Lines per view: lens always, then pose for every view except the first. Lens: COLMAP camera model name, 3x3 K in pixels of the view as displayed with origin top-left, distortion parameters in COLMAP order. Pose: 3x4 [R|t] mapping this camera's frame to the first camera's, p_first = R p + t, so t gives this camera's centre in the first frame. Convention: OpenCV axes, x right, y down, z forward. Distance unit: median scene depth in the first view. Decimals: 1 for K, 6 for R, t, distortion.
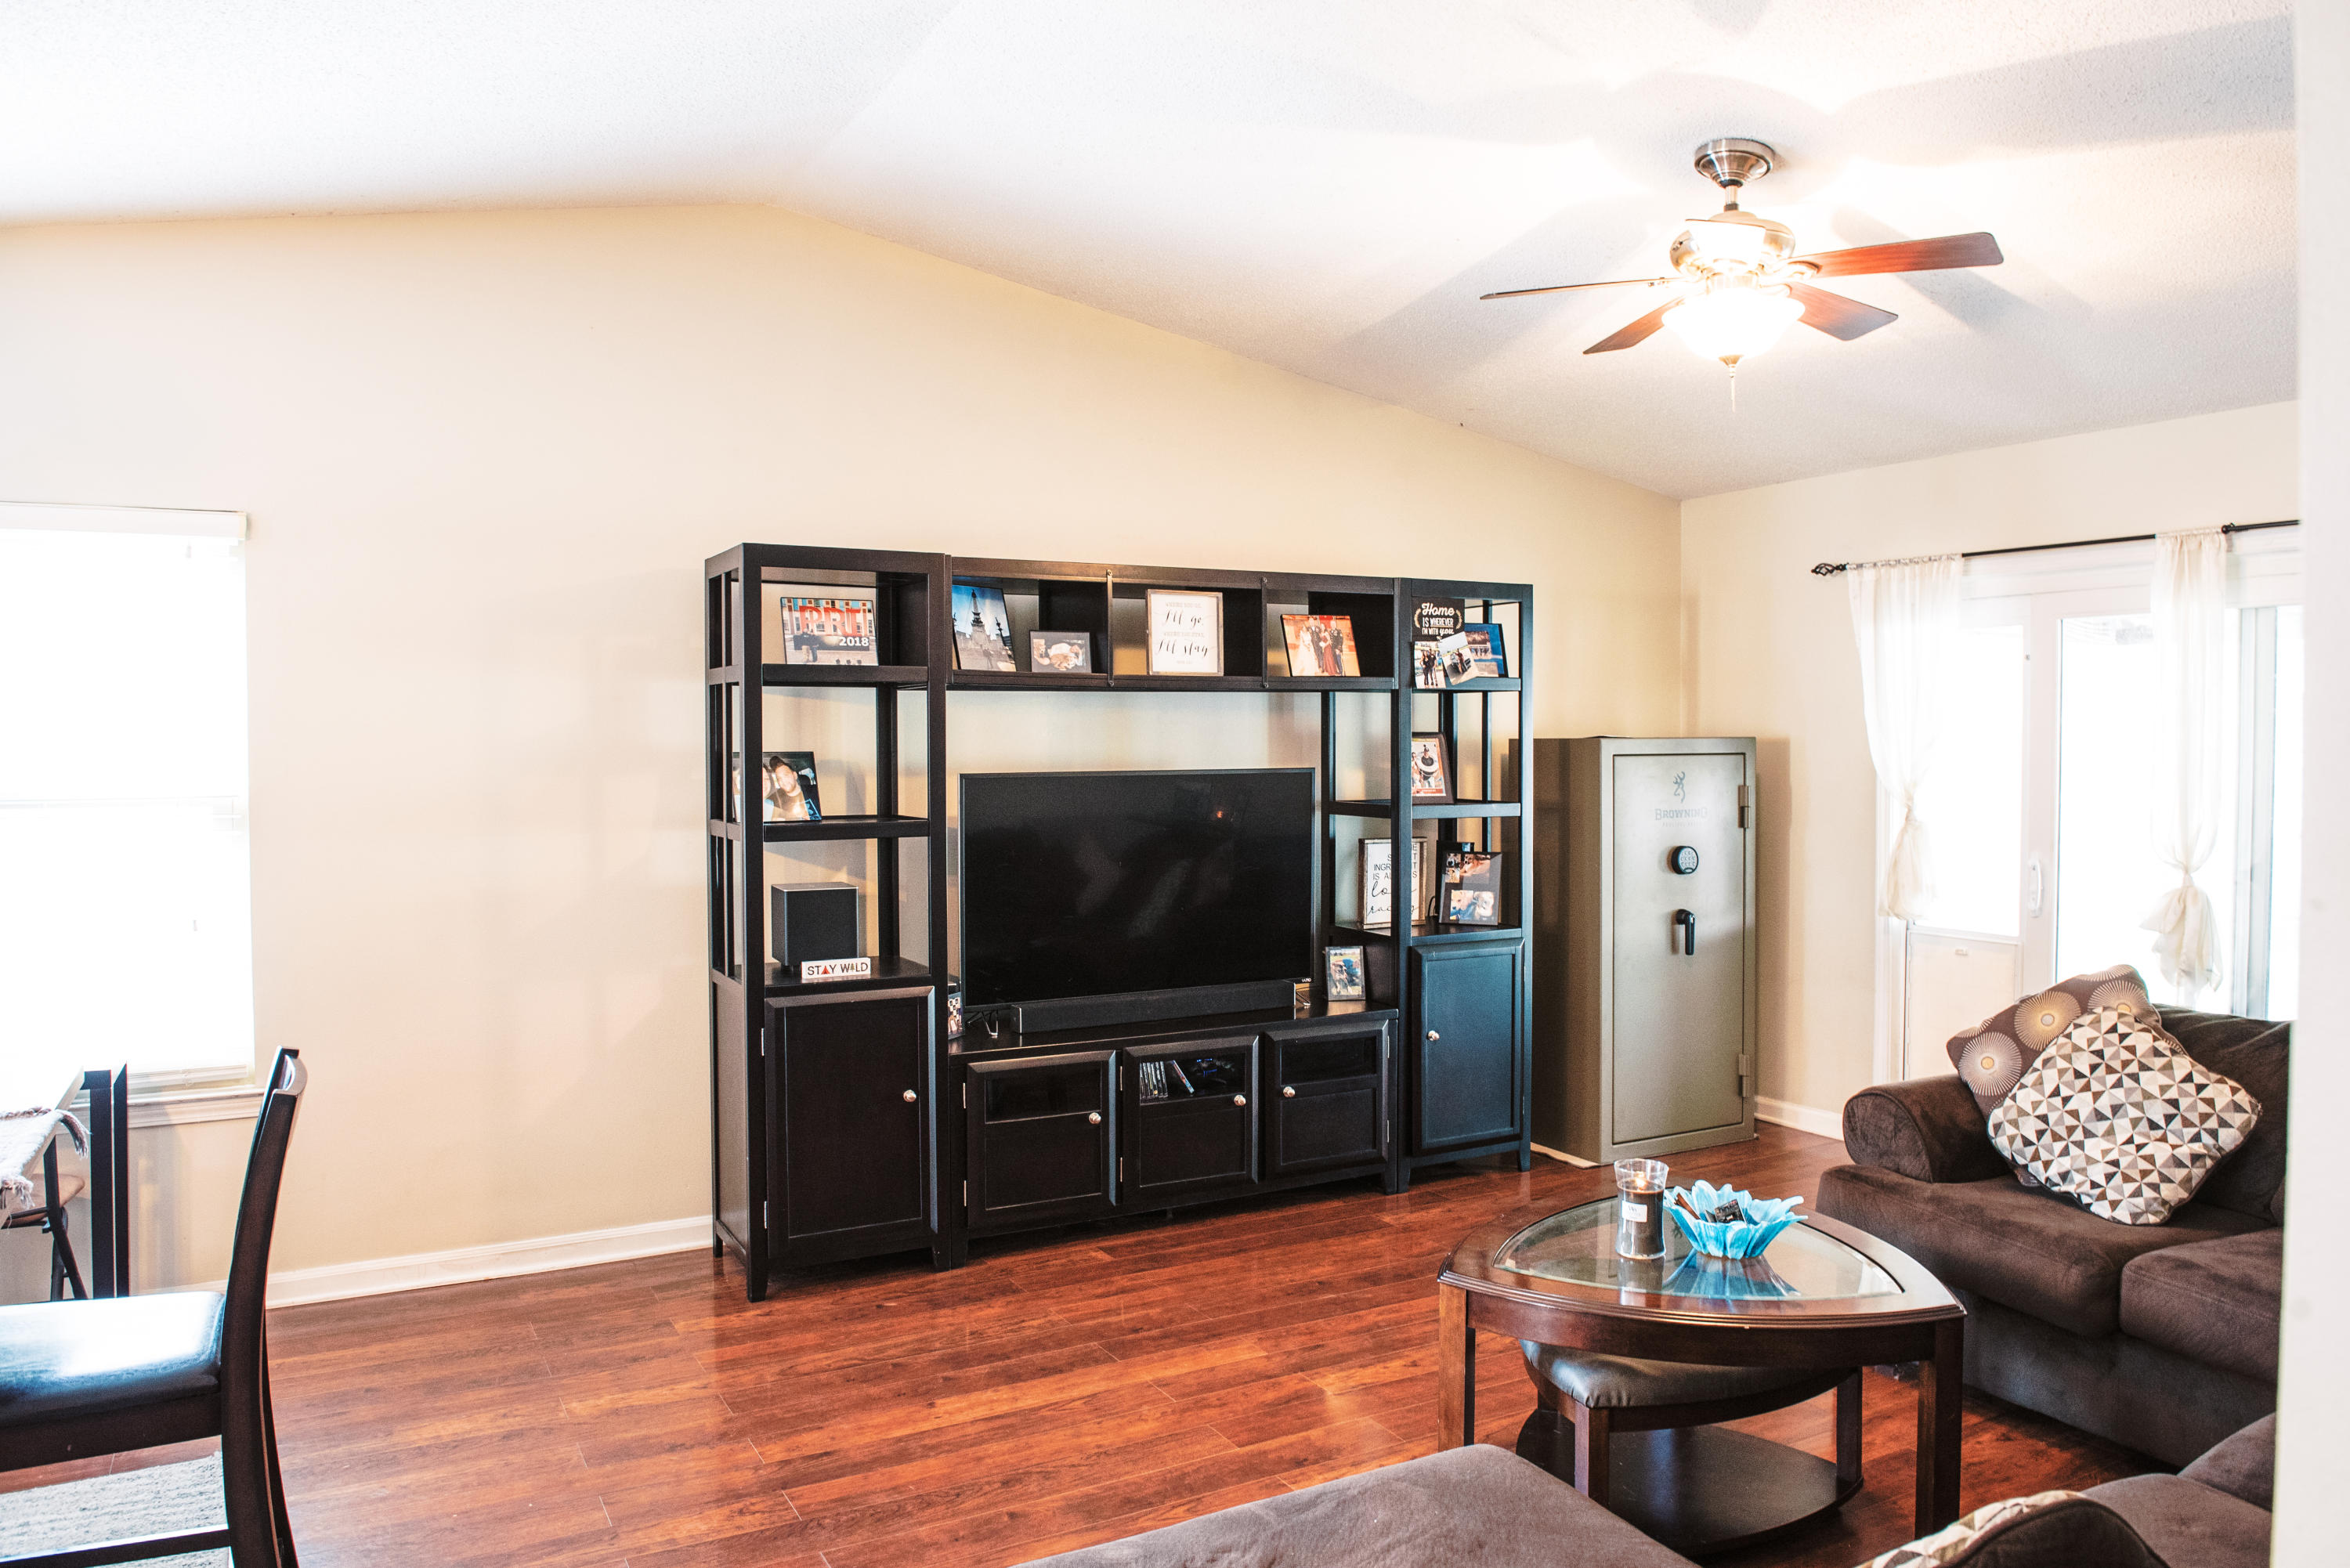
lens RADIAL K [[1605.4, 0, 1175.0], [0, 1605.4, 784.0], [0, 0, 1]] dist [-0.050315, -0.002613]
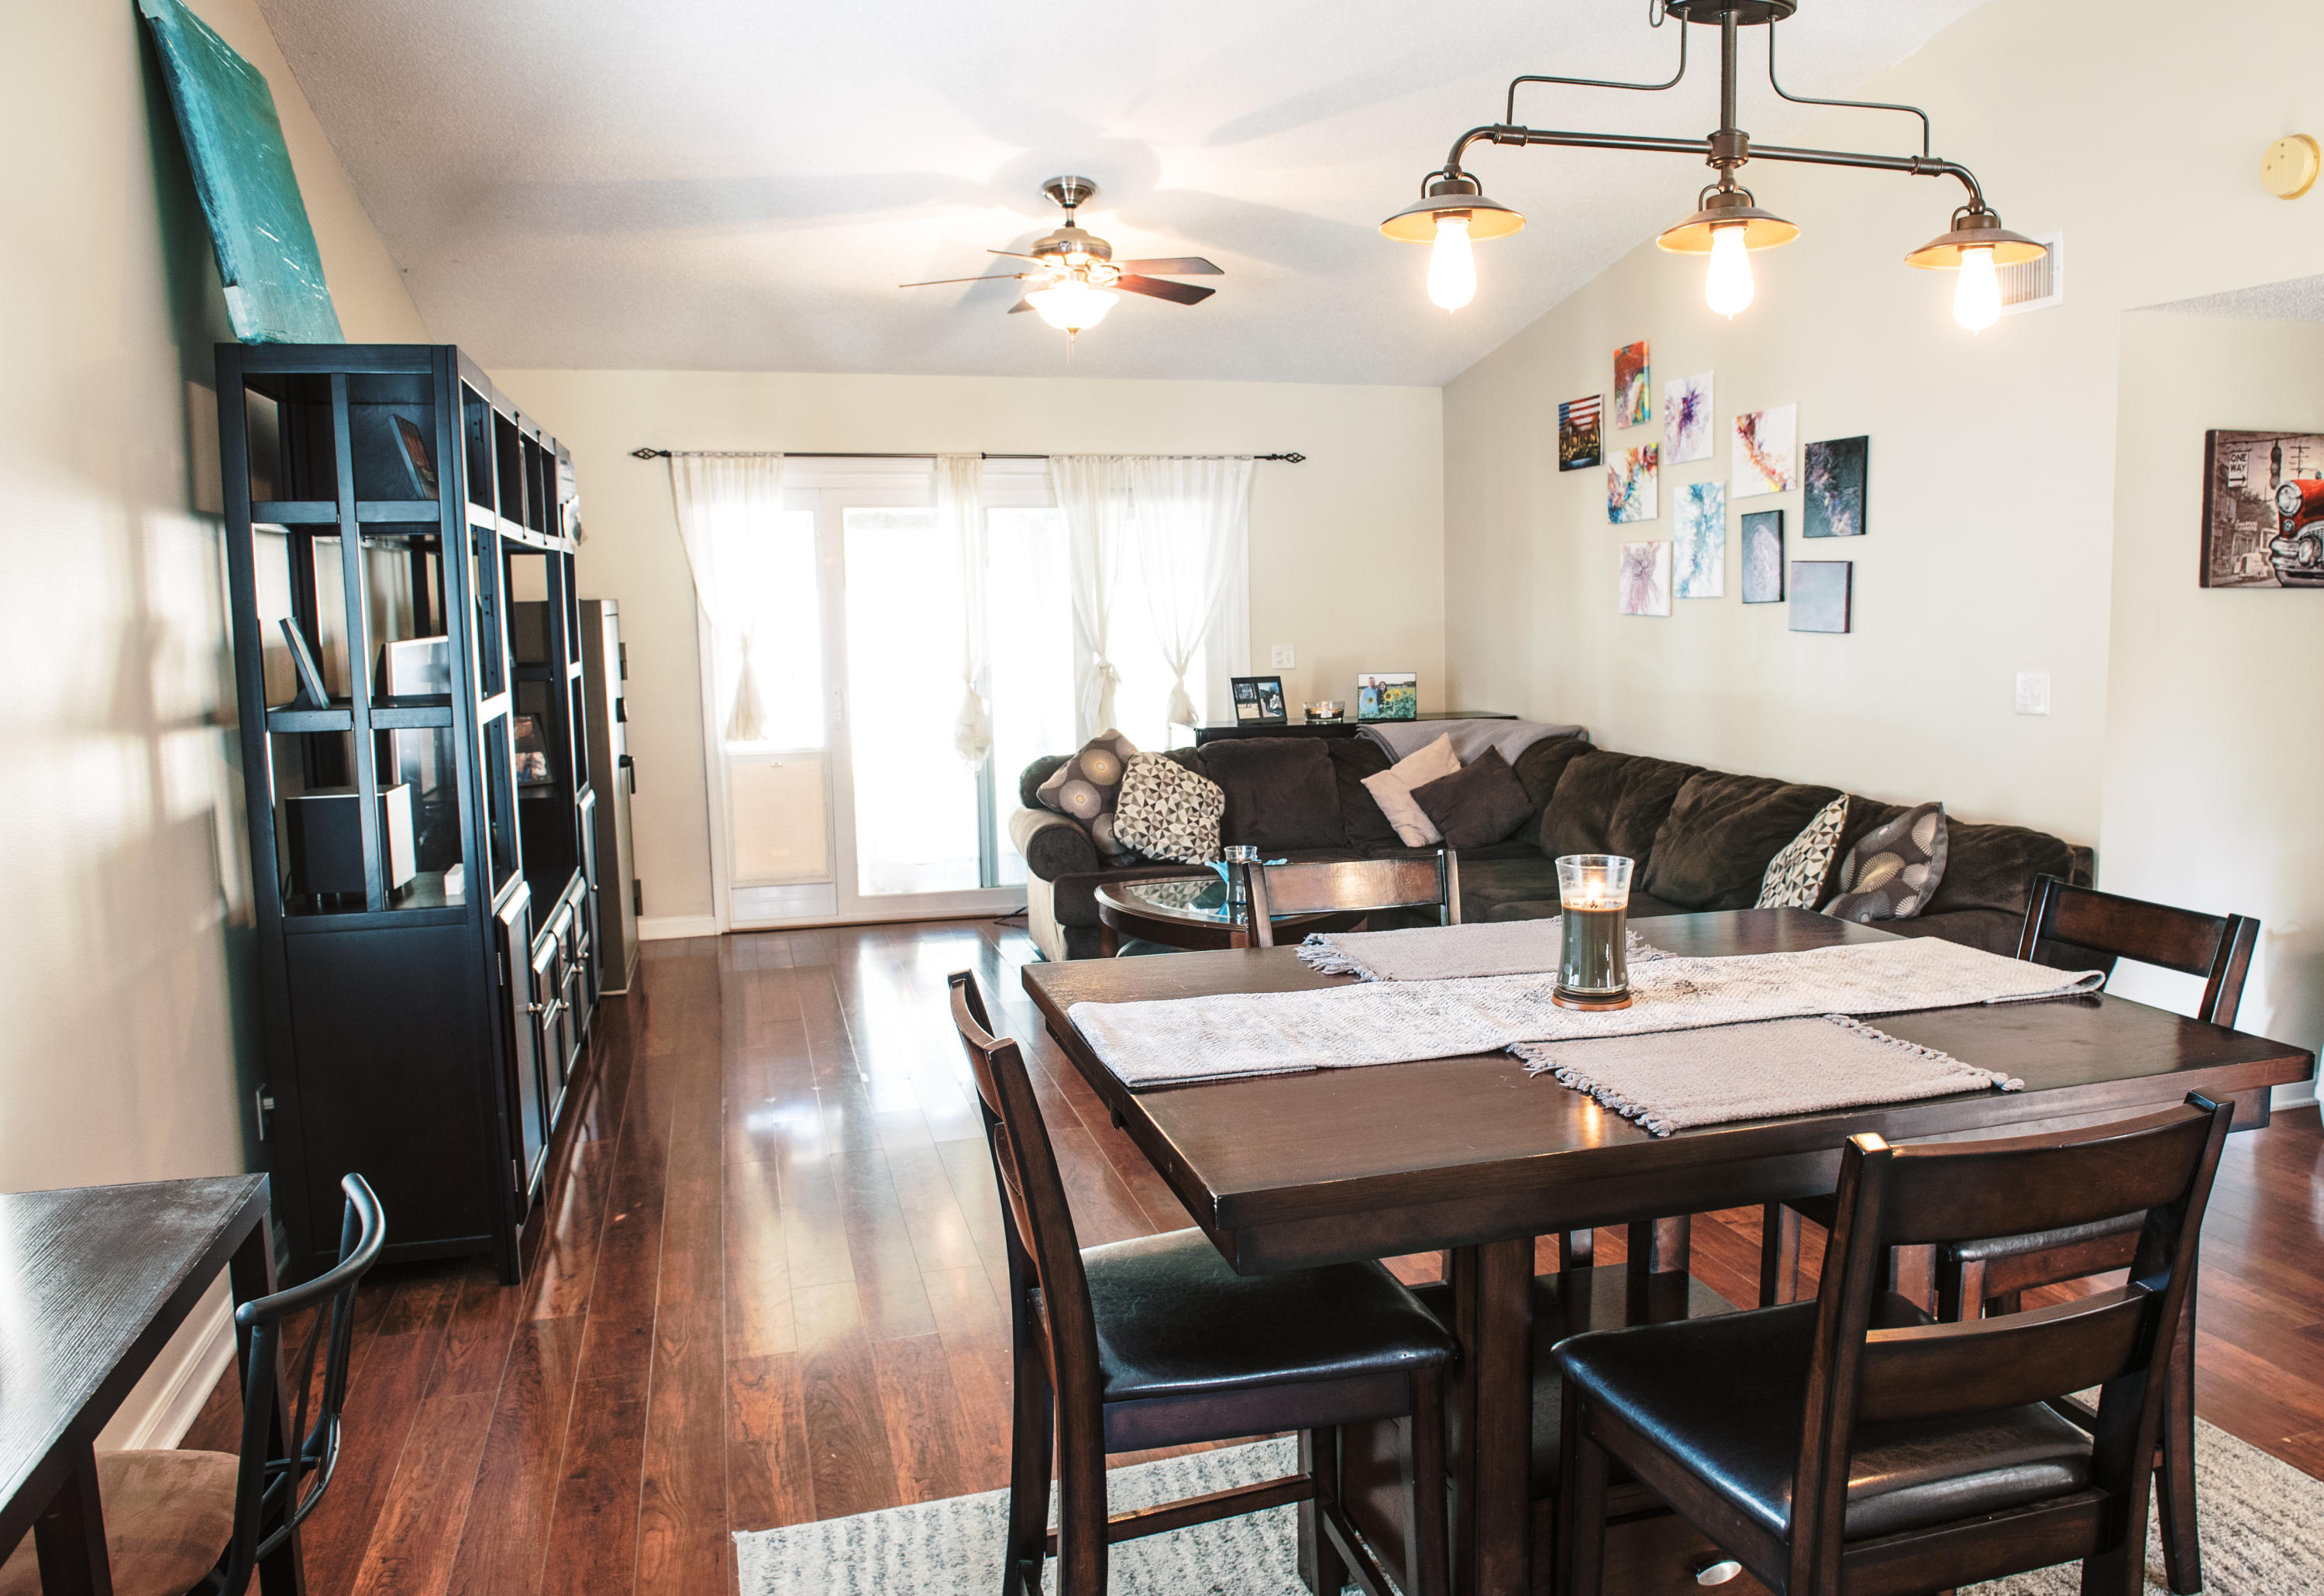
lens RADIAL K [[1775.9, 0, 1162.0], [0, 1775.9, 798.0], [0, 0, 1]] dist [-0.002507, -0.000477]
pose [[0.235266, -0.116501, 0.964924, -1.092423], [0.047958, 0.992972, 0.108194, -0.011328], [-0.970747, 0.020822, 0.239199, 0.465359]]
